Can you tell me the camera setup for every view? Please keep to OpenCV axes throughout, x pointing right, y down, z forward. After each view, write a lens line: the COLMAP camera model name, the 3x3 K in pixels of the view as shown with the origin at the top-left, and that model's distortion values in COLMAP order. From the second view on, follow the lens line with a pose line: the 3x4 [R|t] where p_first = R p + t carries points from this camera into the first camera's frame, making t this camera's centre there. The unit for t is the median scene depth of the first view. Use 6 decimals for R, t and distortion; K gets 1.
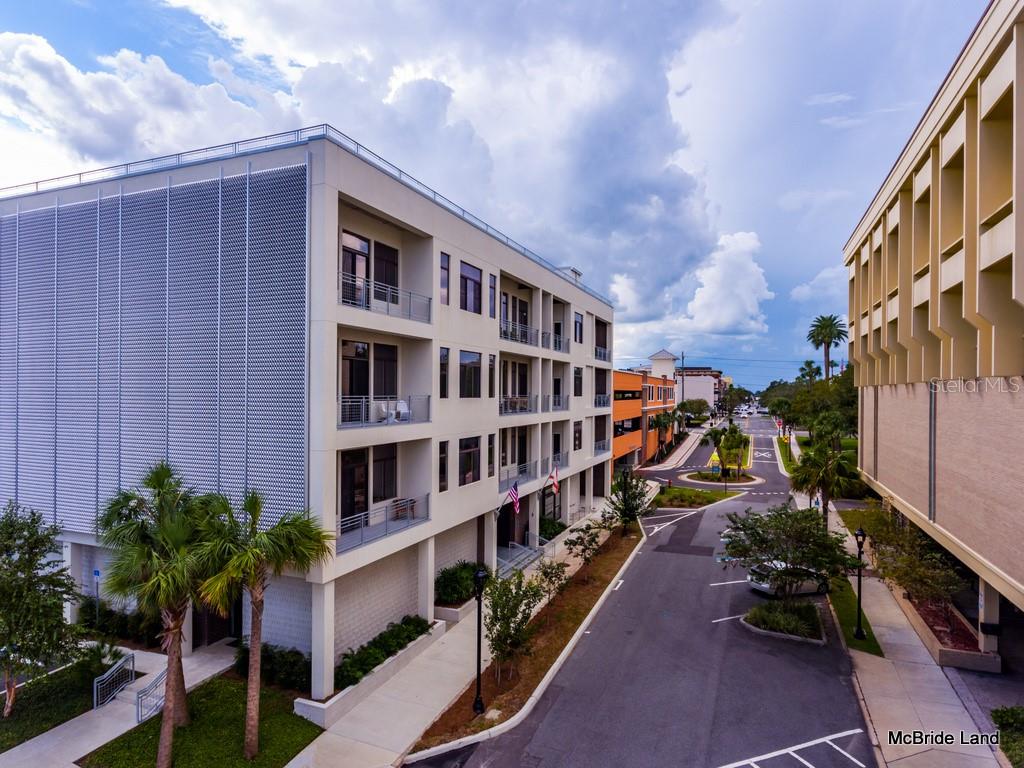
lens RADIAL K [[614.4, 0, 508.3], [0, 614.4, 391.9], [0, 0, 1]] dist [-0.000673, -0.000589]
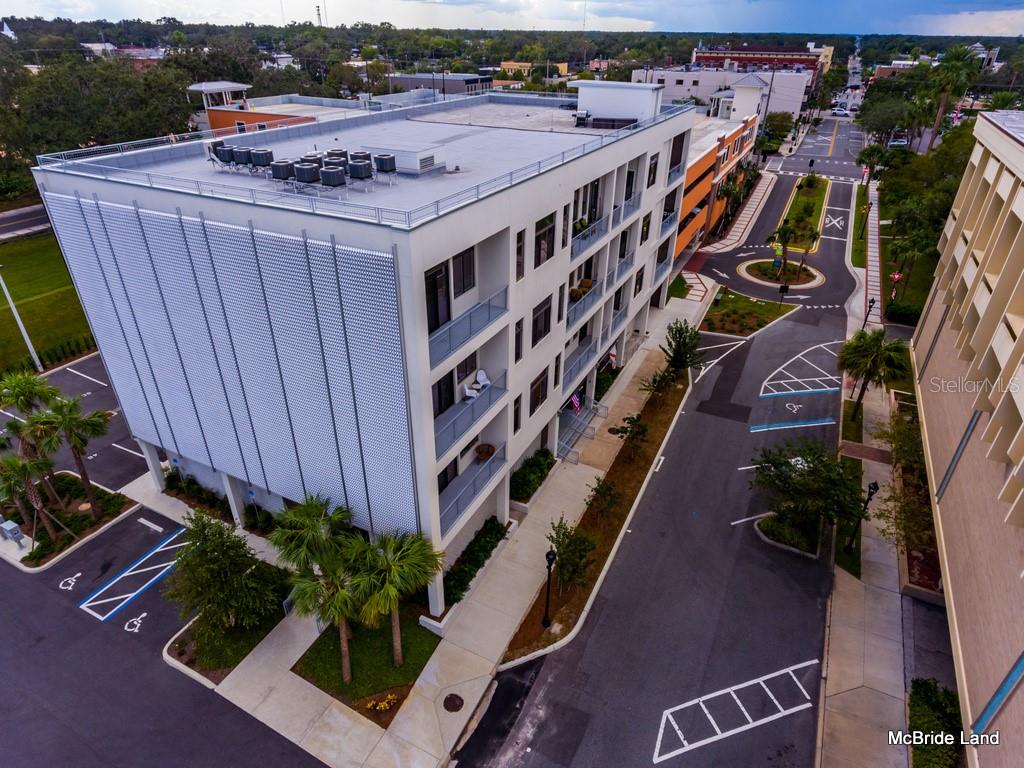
lens RADIAL K [[614.4, 0, 508.3], [0, 614.4, 391.9], [0, 0, 1]] dist [-0.000673, -0.000589]
pose [[0.996890, 0.041574, -0.066942, -0.051344], [-0.001777, 0.861152, 0.508344, -0.545882], [0.078782, -0.506644, 0.858548, 0.035465]]
